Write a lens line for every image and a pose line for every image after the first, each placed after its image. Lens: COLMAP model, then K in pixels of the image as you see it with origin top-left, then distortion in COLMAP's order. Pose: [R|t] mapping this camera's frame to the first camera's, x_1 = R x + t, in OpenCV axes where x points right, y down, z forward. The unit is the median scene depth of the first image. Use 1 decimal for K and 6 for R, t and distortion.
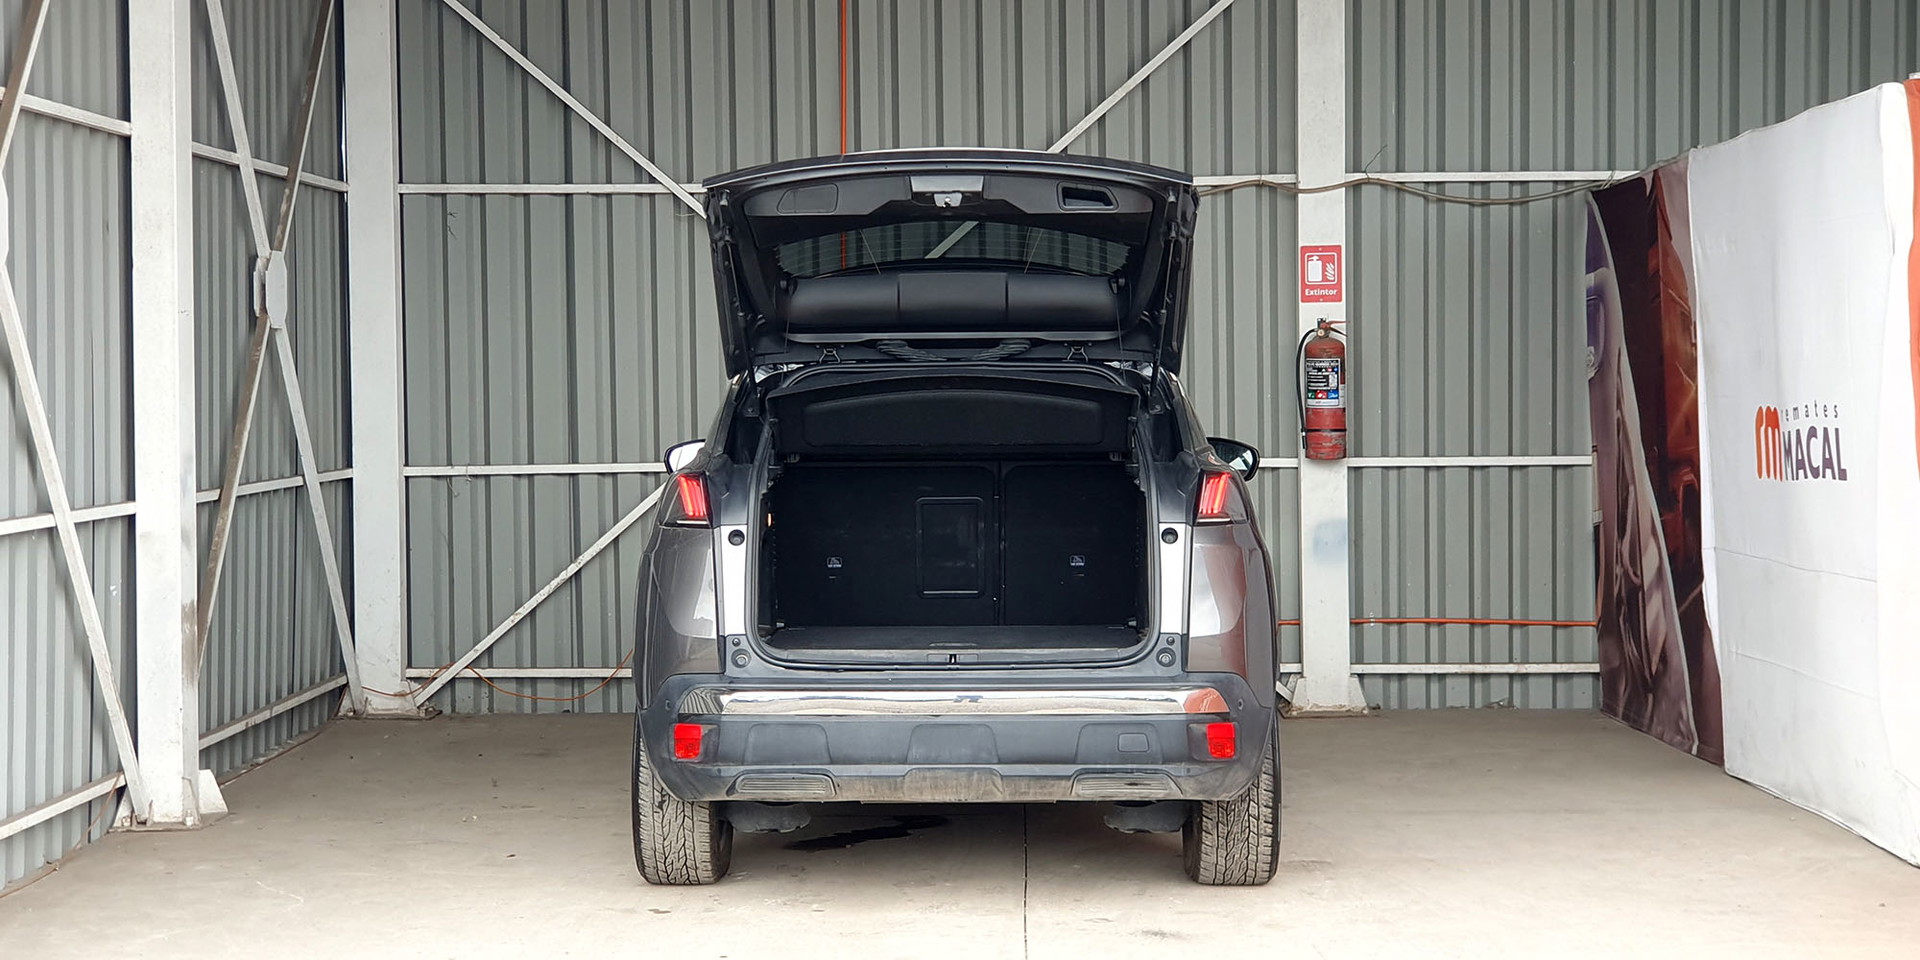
lens RADIAL K [[2992.1, 0, 893.9], [0, 2992.1, 469.0], [0, 0, 1]] dist [0.278855, -1.665195]
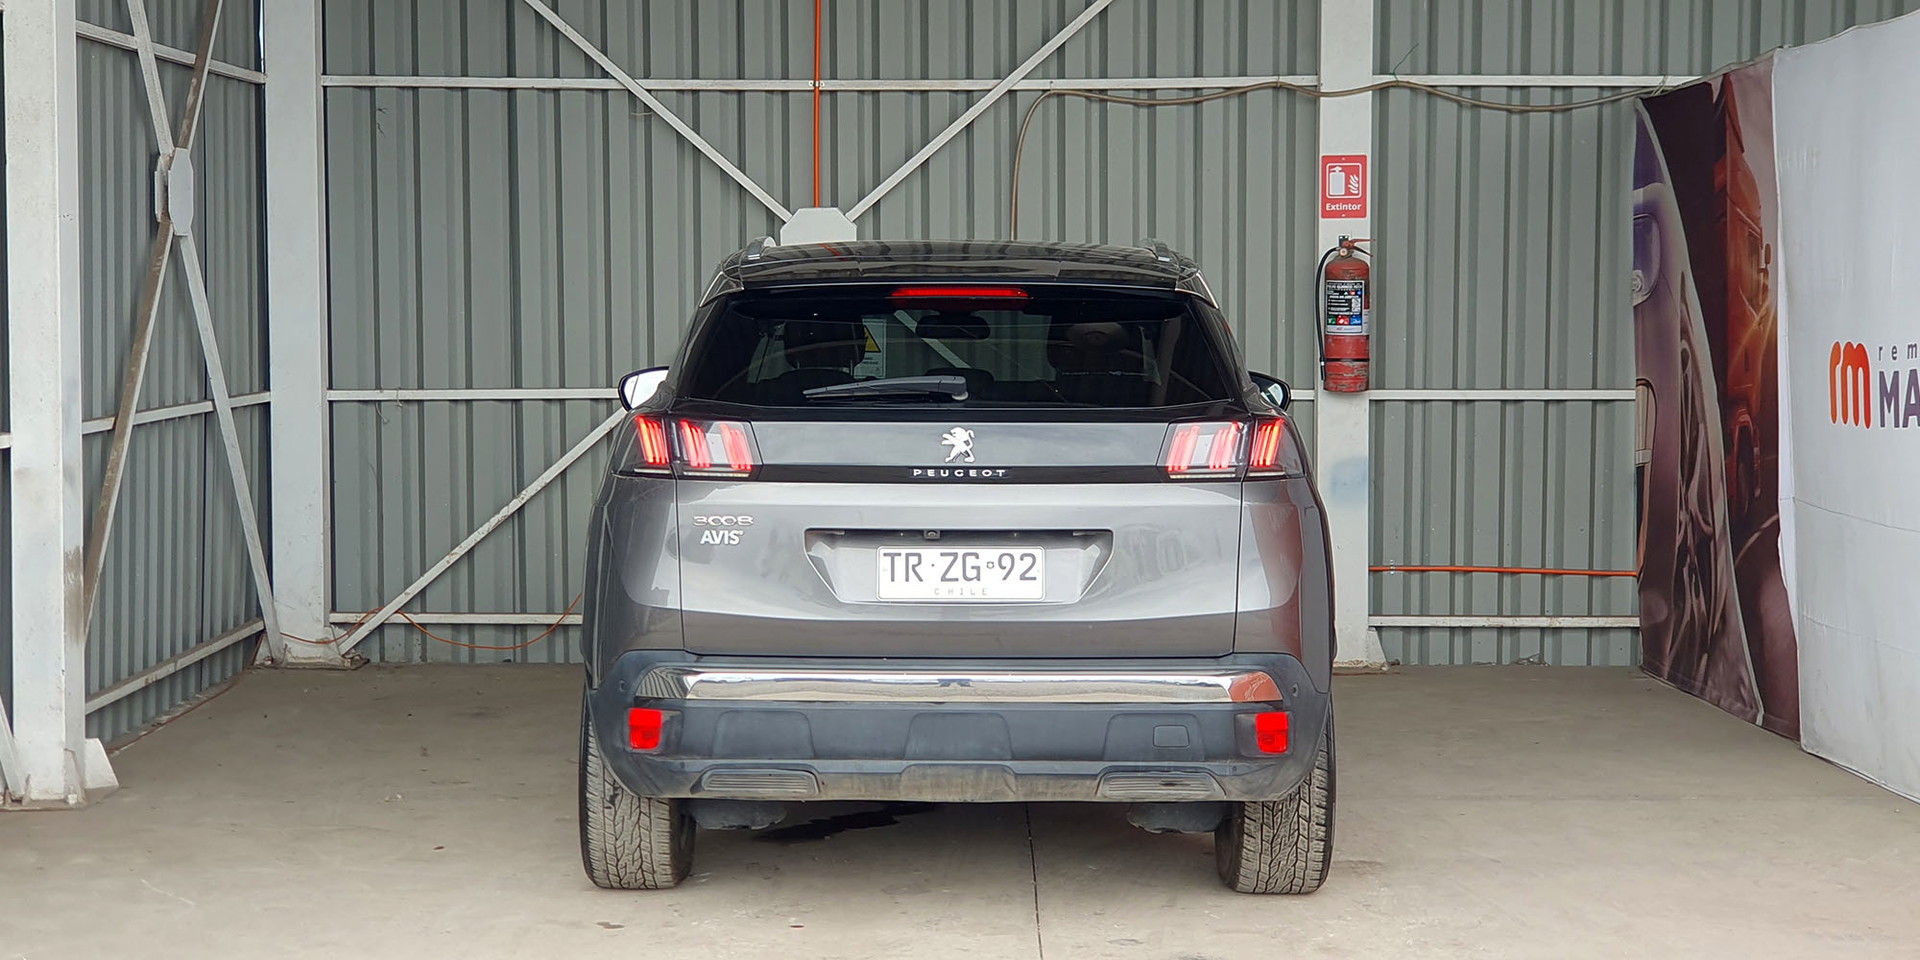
lens RADIAL K [[2992.1, 0, 904.3], [0, 2992.1, 483.4], [0, 0, 1]] dist [0.281494, -1.756142]
pose [[0.999758, 0.008232, 0.020397, -0.008152], [-0.008919, 0.999389, 0.033807, -0.005027], [-0.020106, -0.033981, 0.999220, 0.093092]]
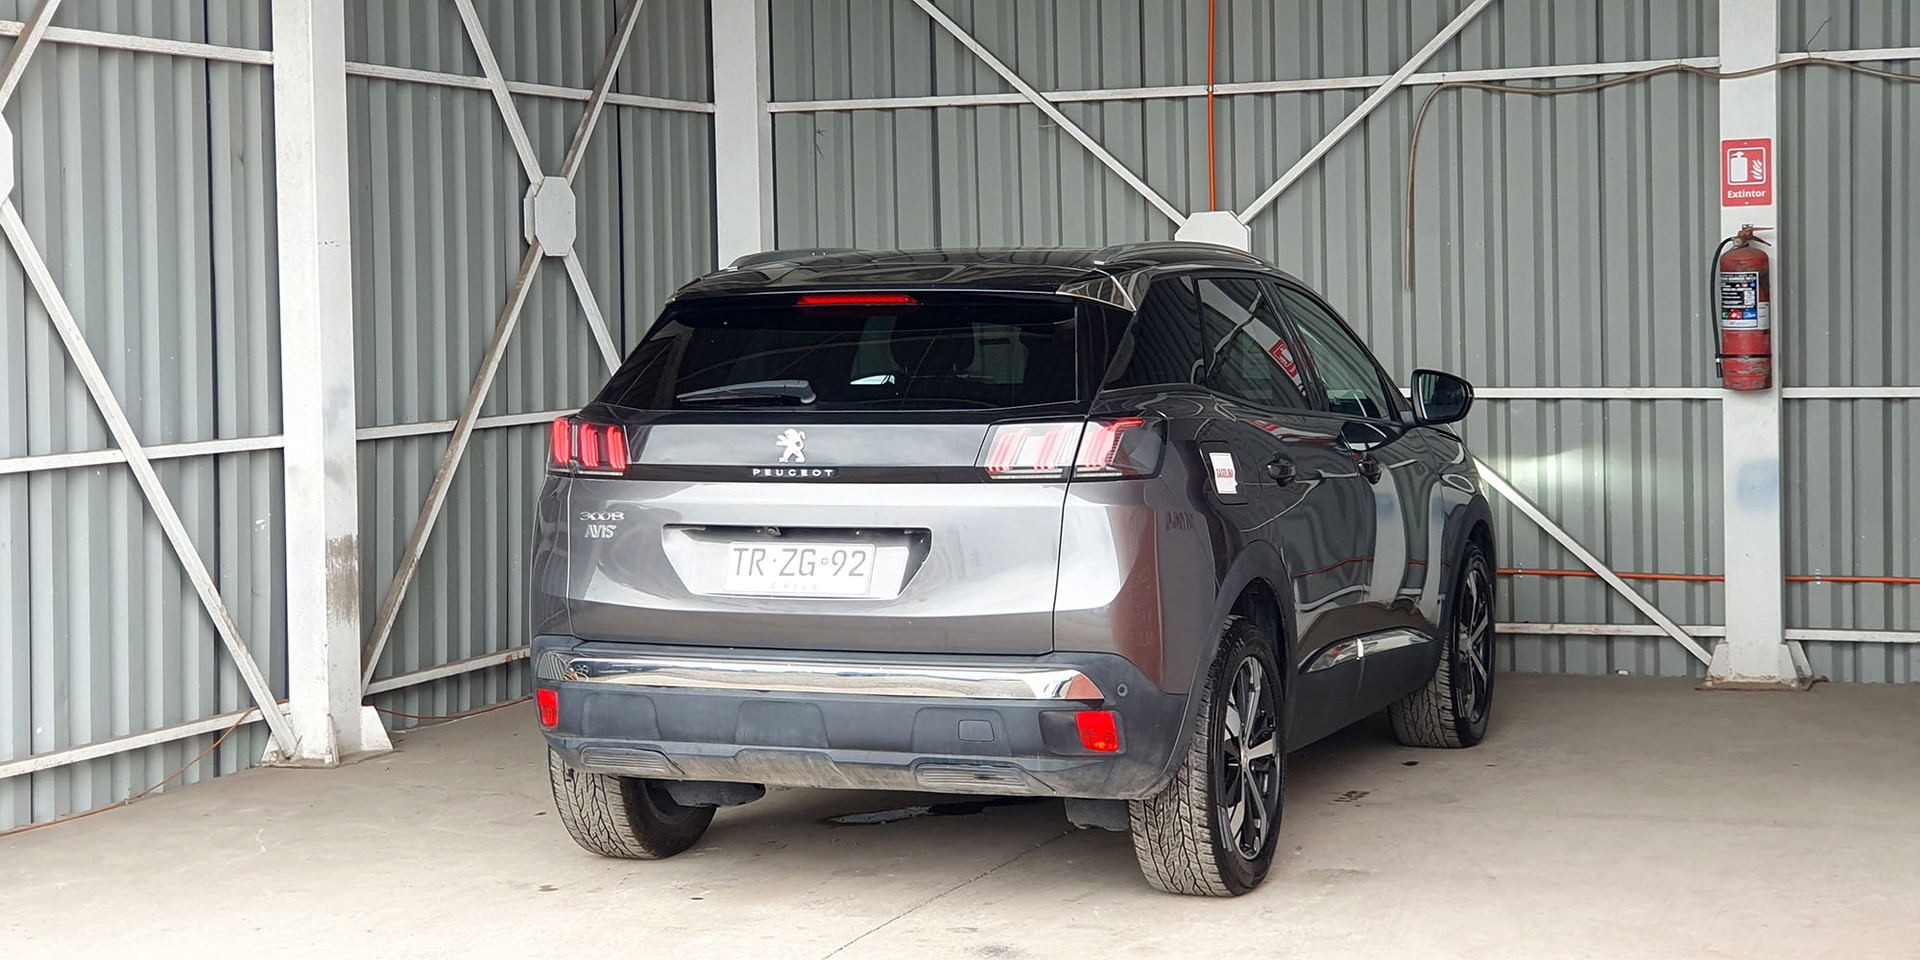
lens RADIAL K [[2992.1, 0, 893.9], [0, 2992.1, 469.0], [0, 0, 1]] dist [0.278855, -1.665195]
pose [[0.937499, 0.012065, -0.347778, 0.214924], [-0.001464, 0.999527, 0.030729, -0.006756], [0.347984, -0.028300, 0.937073, 0.107873]]
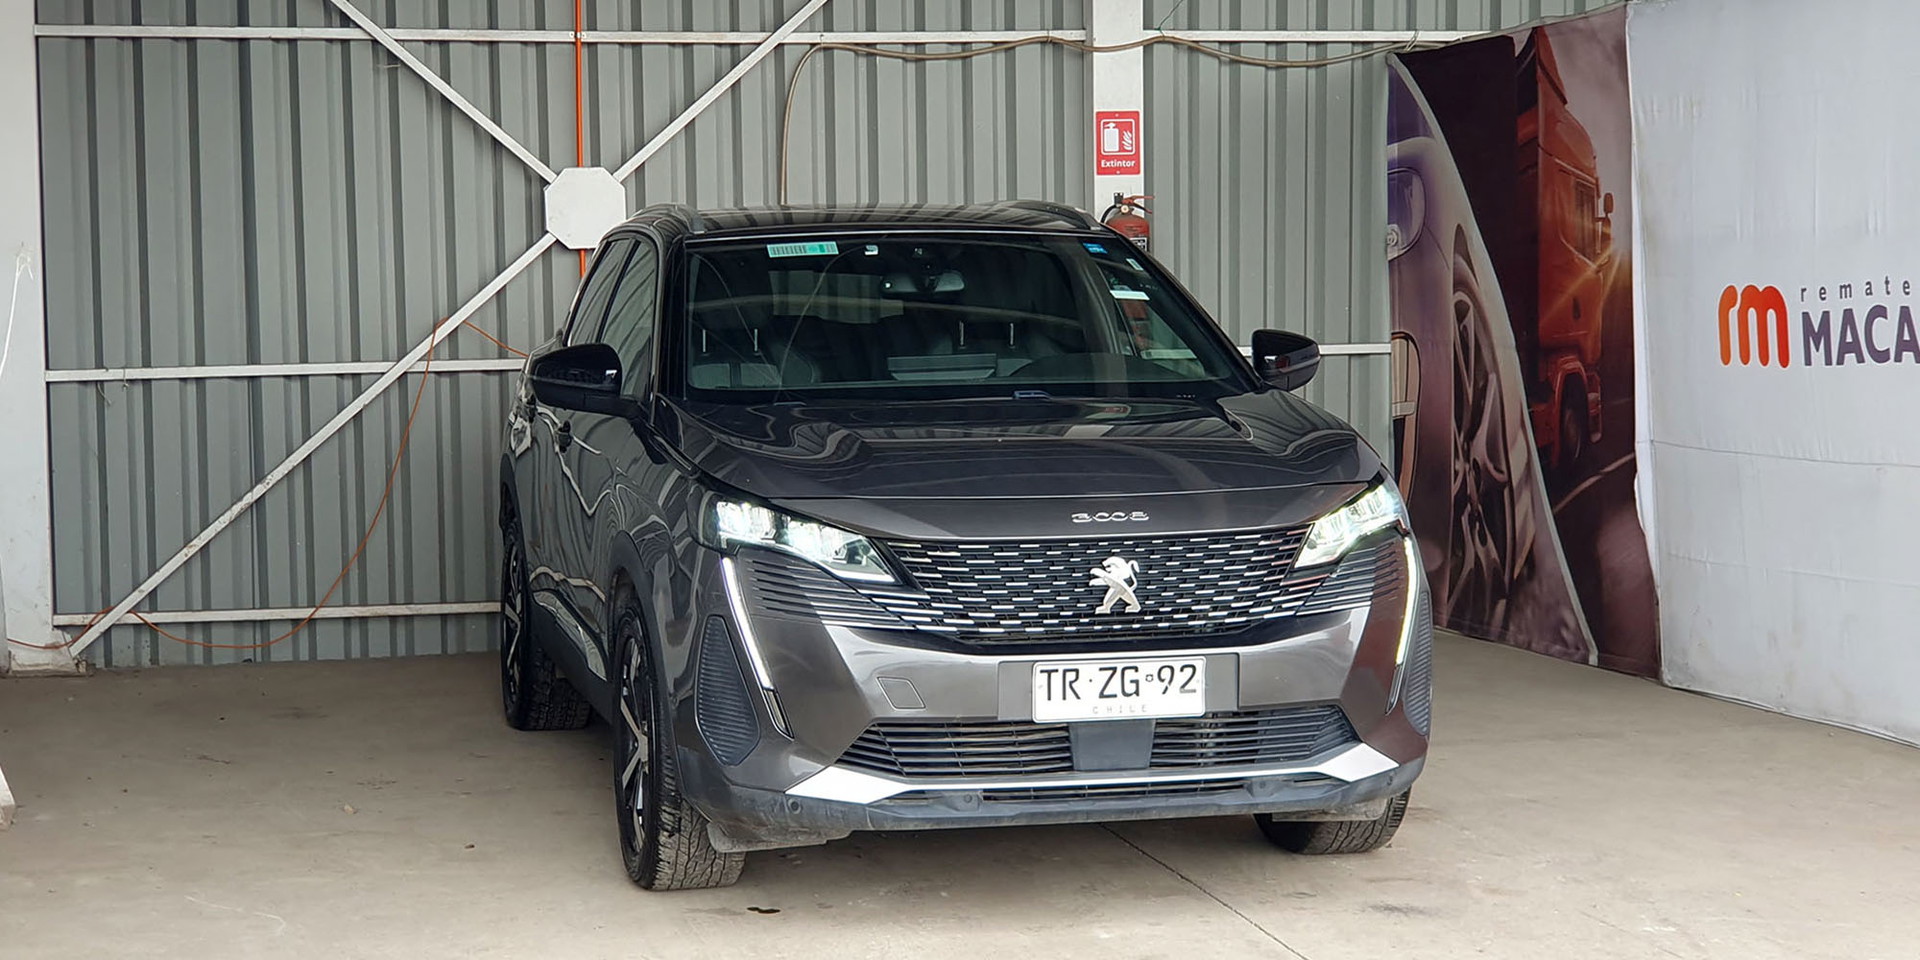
lens RADIAL K [[3123.1, 0, 891.0], [0, 3123.1, 485.6], [0, 0, 1]] dist [0.330752, -2.207764]
pose [[0.967906, -0.021541, 0.250388, -0.159668], [0.011983, 0.999142, 0.039633, -0.000757], [-0.251027, -0.035360, 0.967334, 0.109290]]
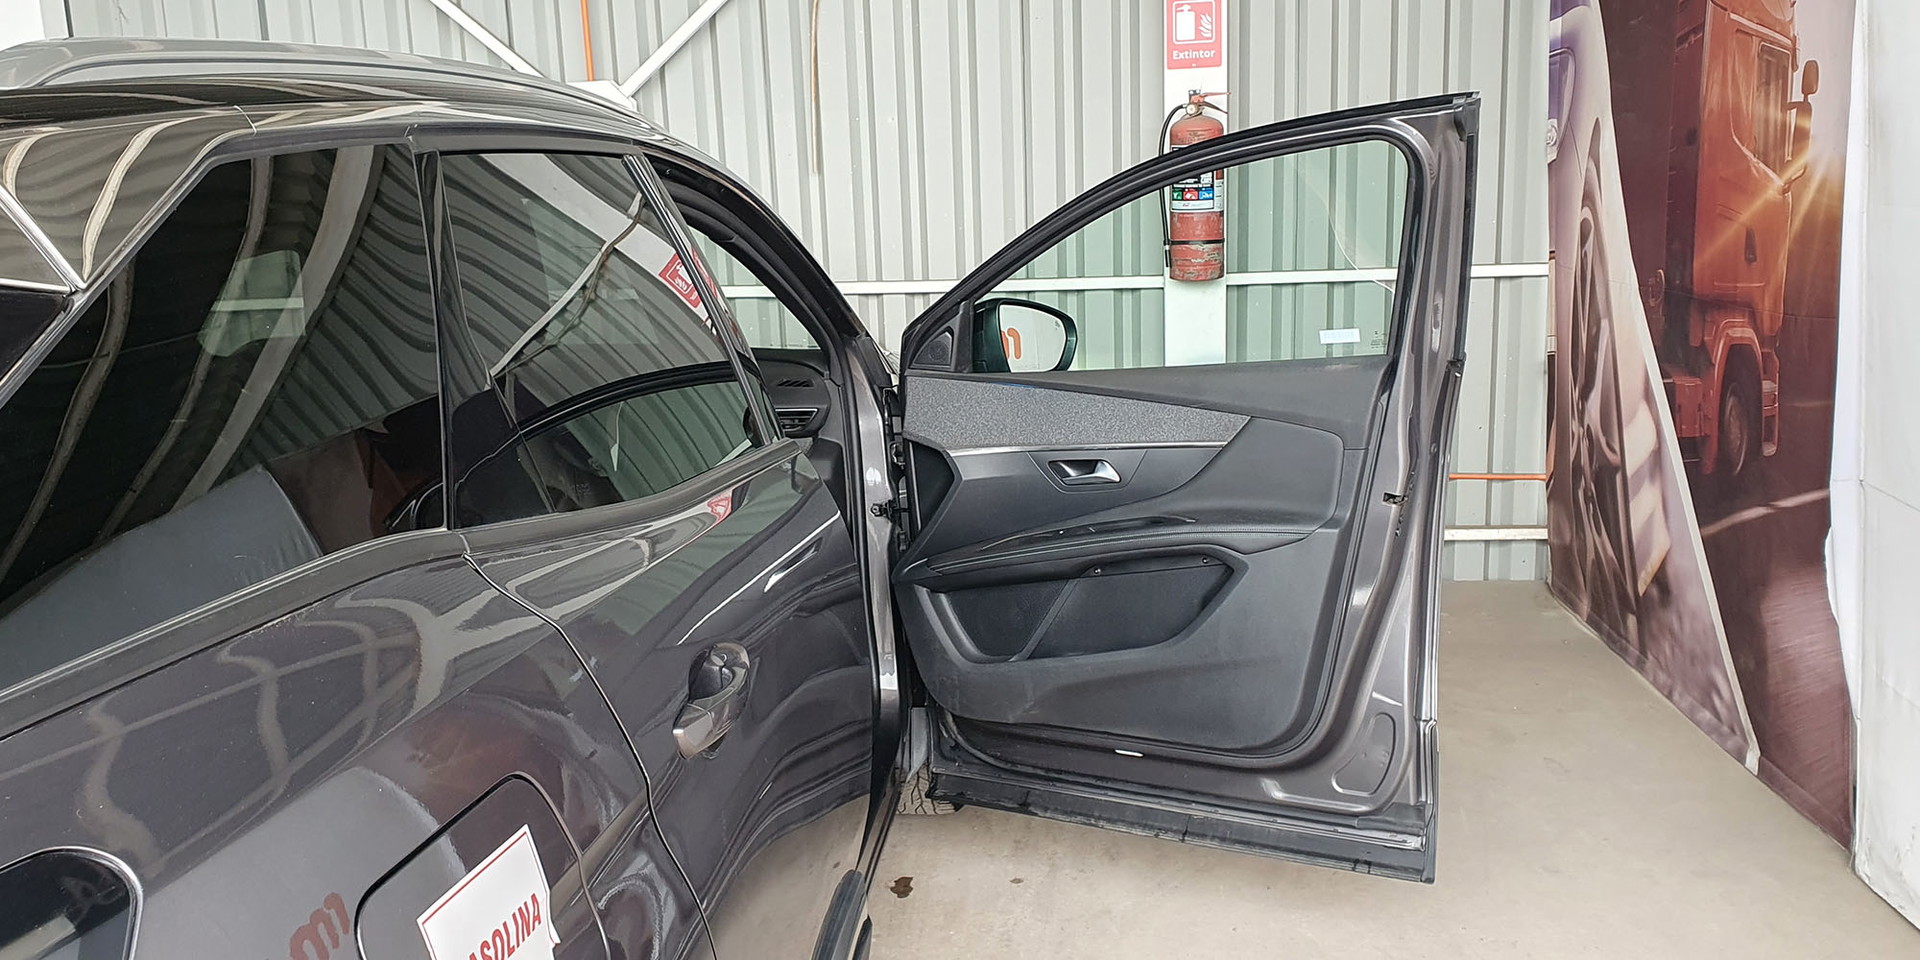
lens RADIAL K [[1606.9, 0, 918.9], [0, 1606.9, 470.8], [0, 0, 1]] dist [0.127578, -0.238380]
pose [[0.997099, -0.009213, -0.075550, 0.103172], [0.021038, 0.987335, 0.157246, -0.021234], [0.073144, -0.158379, 0.984665, 0.579119]]
